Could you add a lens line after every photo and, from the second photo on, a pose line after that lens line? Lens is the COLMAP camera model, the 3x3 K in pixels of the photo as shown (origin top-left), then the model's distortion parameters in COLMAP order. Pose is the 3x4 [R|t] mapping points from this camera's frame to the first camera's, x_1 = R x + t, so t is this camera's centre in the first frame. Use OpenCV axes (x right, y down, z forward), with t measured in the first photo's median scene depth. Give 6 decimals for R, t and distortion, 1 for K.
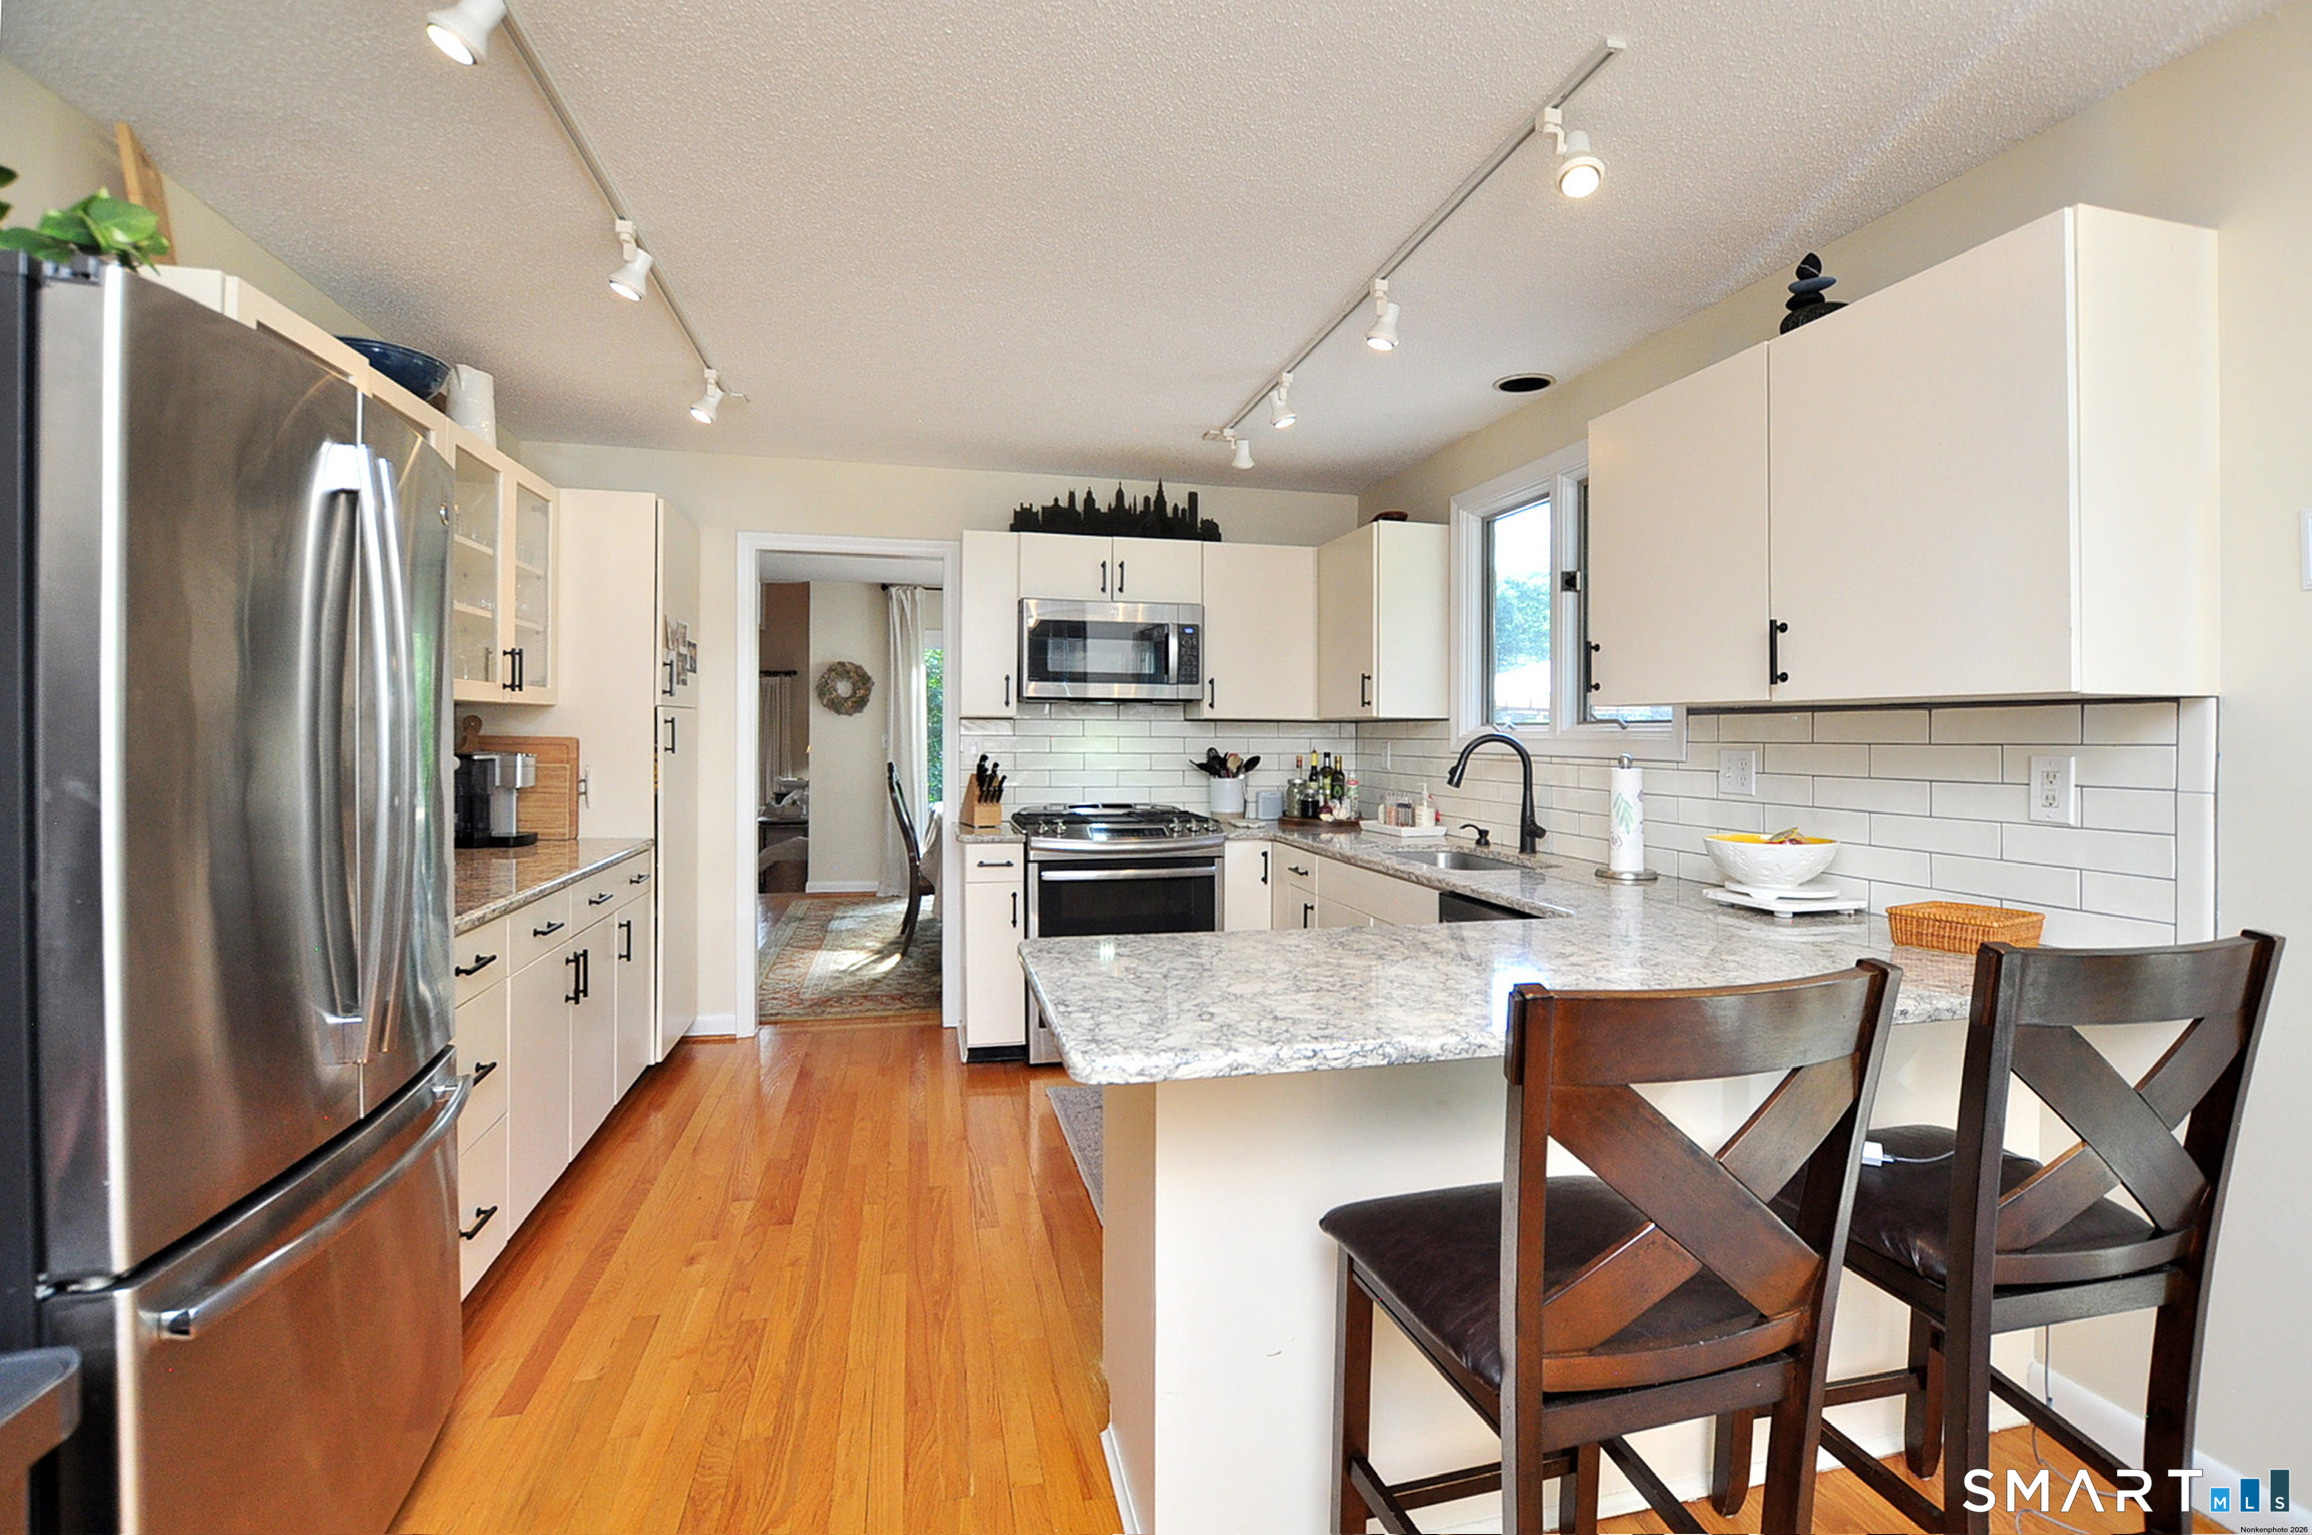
lens RADIAL K [[1051.1, 0, 1167.7], [0, 1051.1, 730.5], [0, 0, 1]] dist [-0.015562, 0.000470]
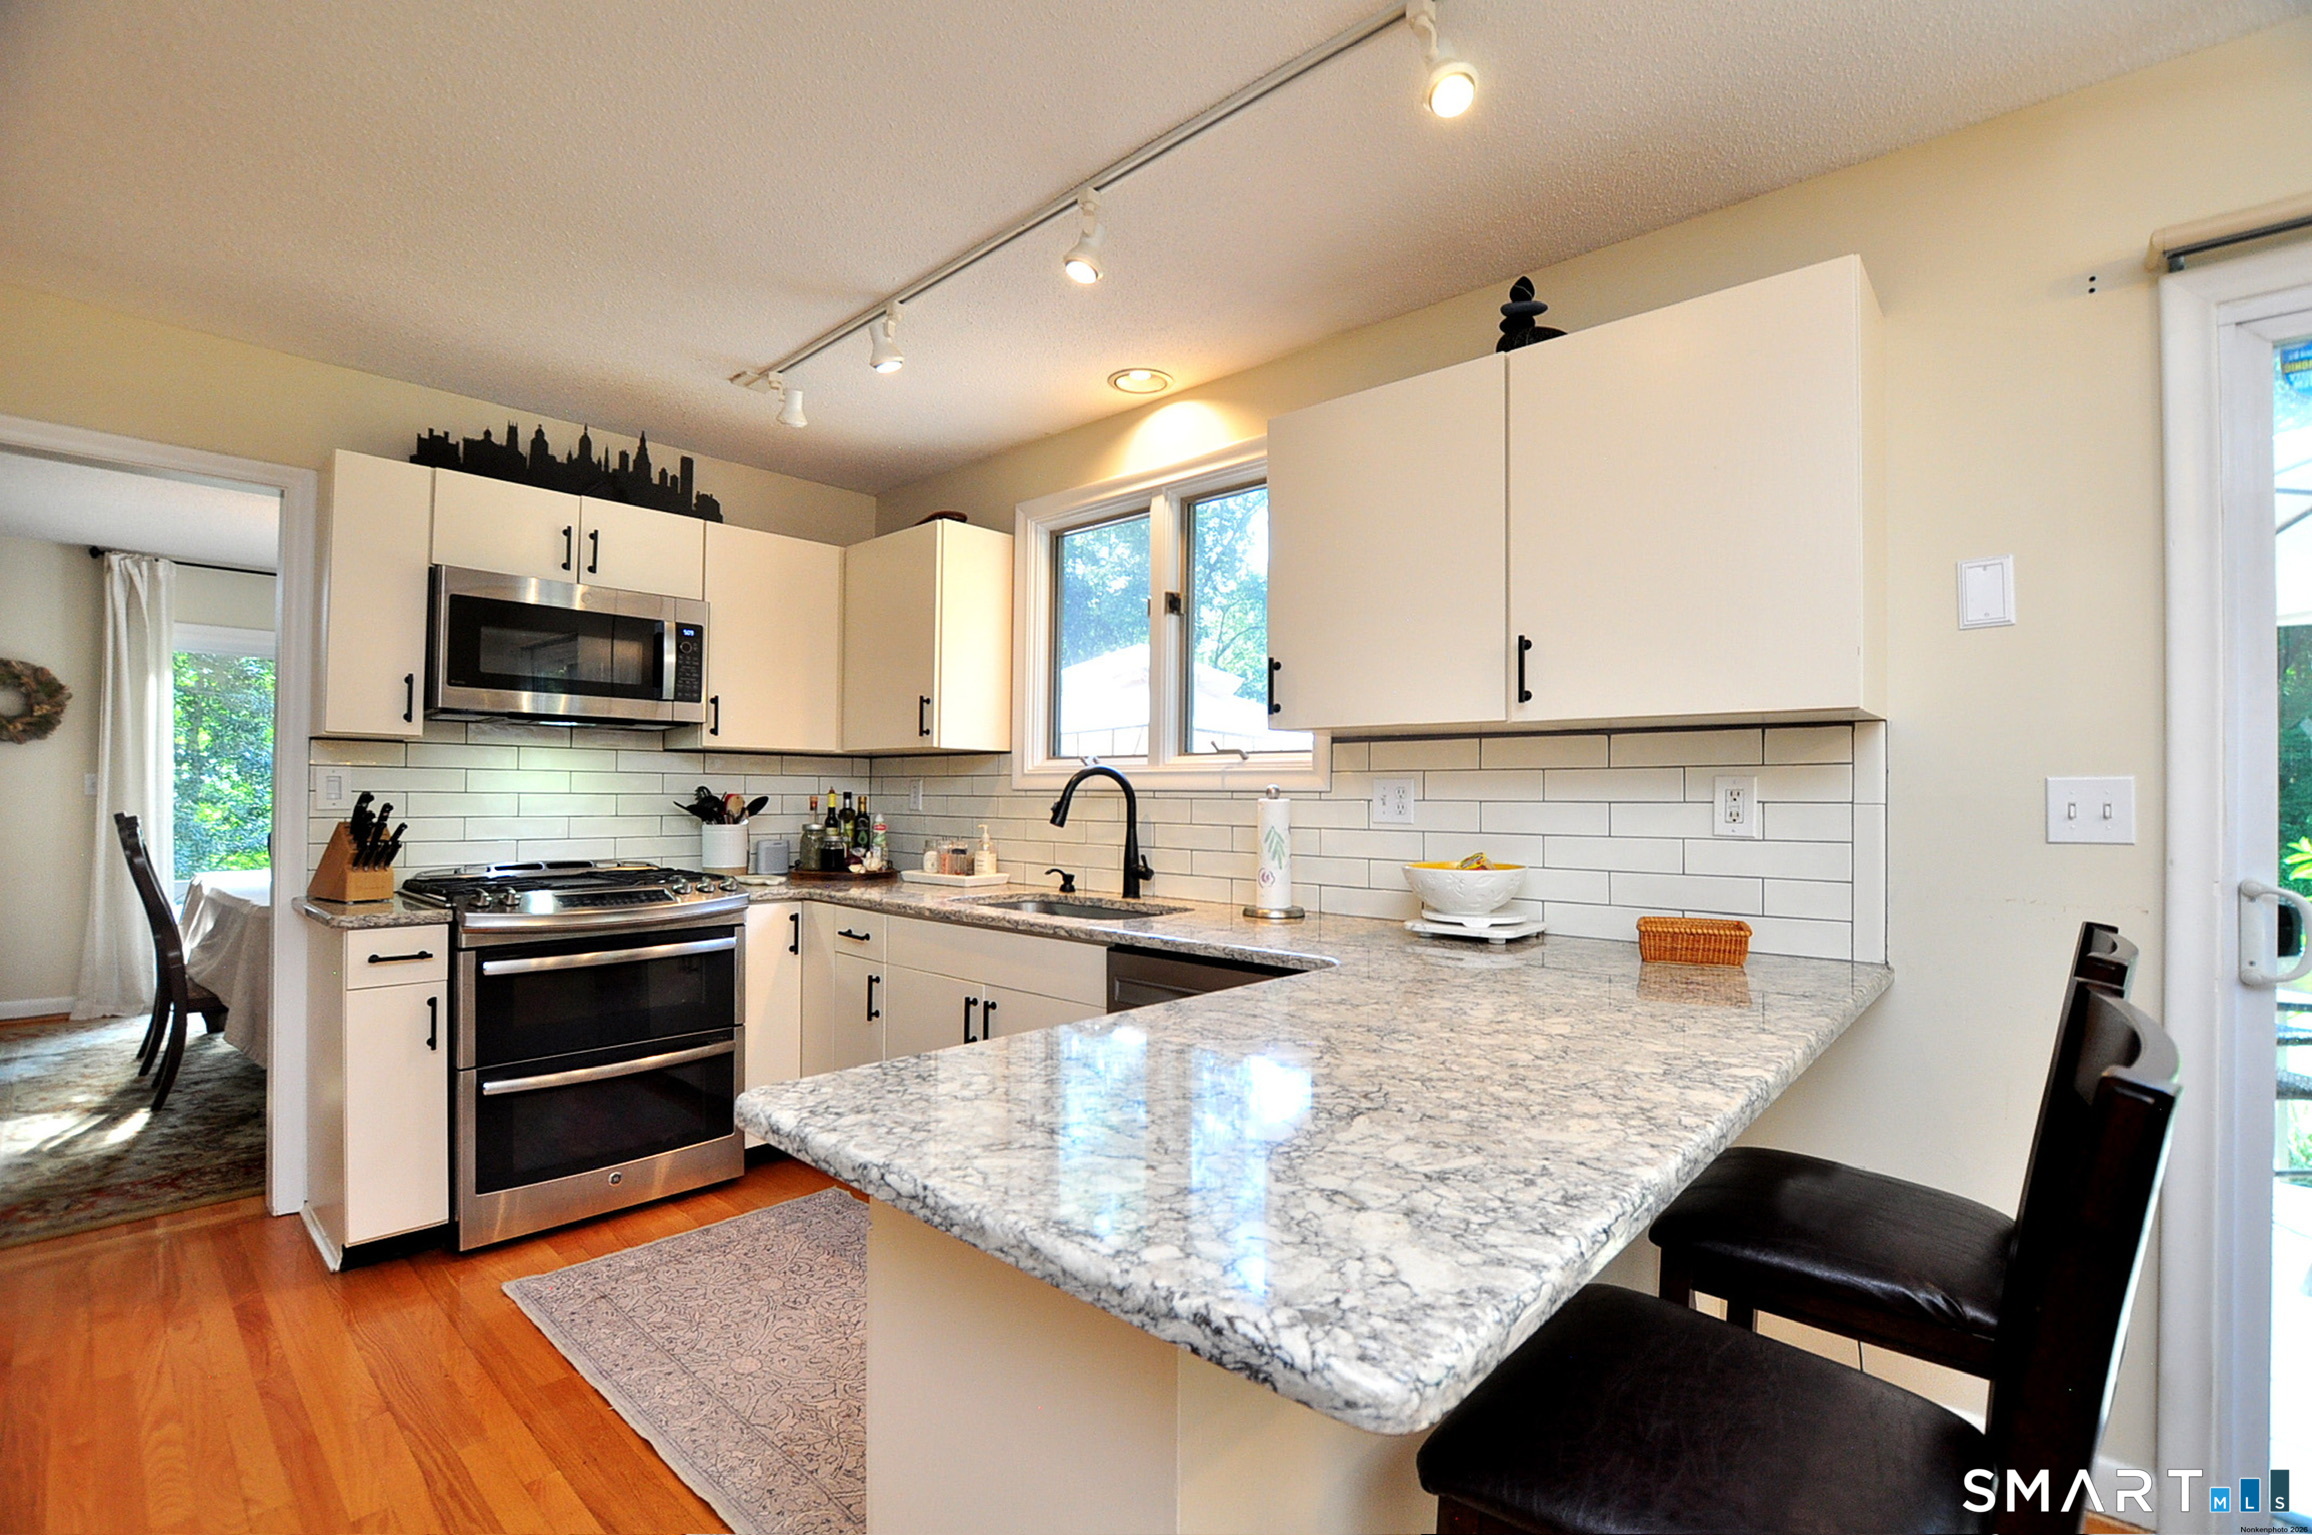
lens RADIAL K [[1037.4, 0, 1143.8], [0, 1037.4, 771.5], [0, 0, 1]] dist [-0.023760, 0.001289]
pose [[0.837993, 0.011583, 0.545557, -0.116575], [-0.003995, 0.999878, -0.015092, 0.017667], [-0.545666, 0.010467, 0.837938, 0.196274]]
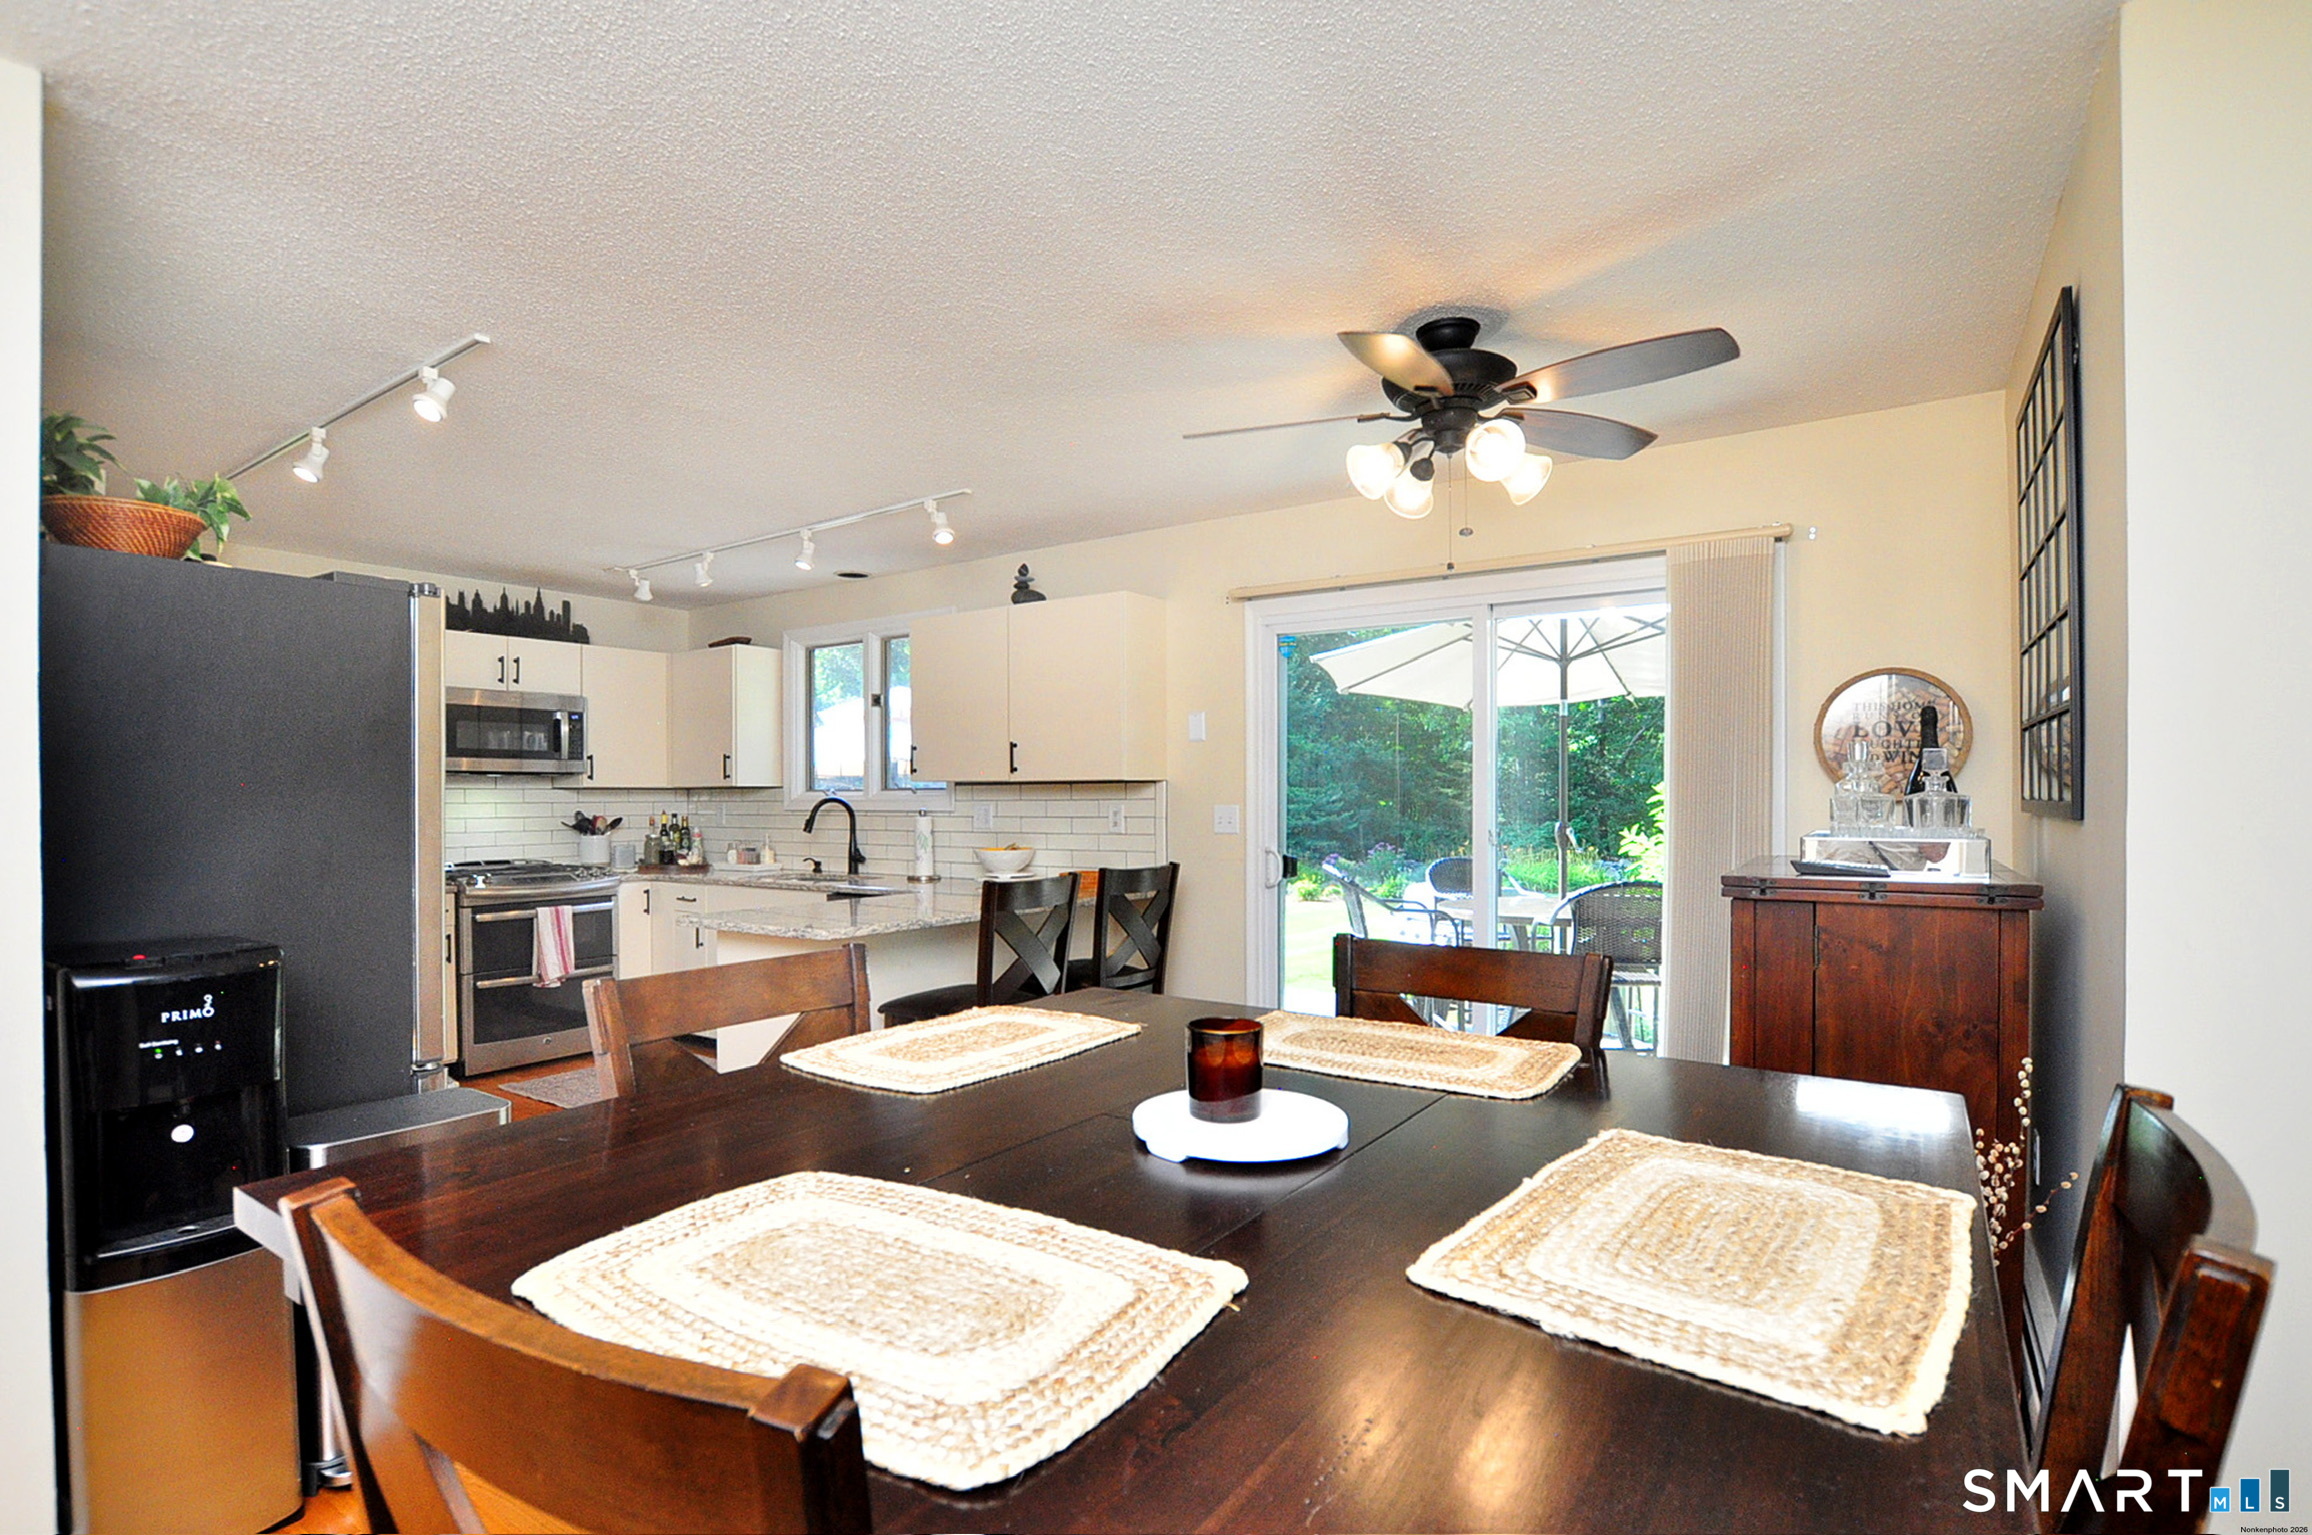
lens RADIAL K [[1093.0, 0, 1077.9], [0, 1093.0, 801.7], [0, 0, 1]] dist [-0.000128, 0.000020]
pose [[0.771351, -0.012784, 0.636282, -0.359537], [0.007563, 0.999912, 0.010922, -0.004520], [-0.636365, -0.003613, 0.771380, -0.389108]]
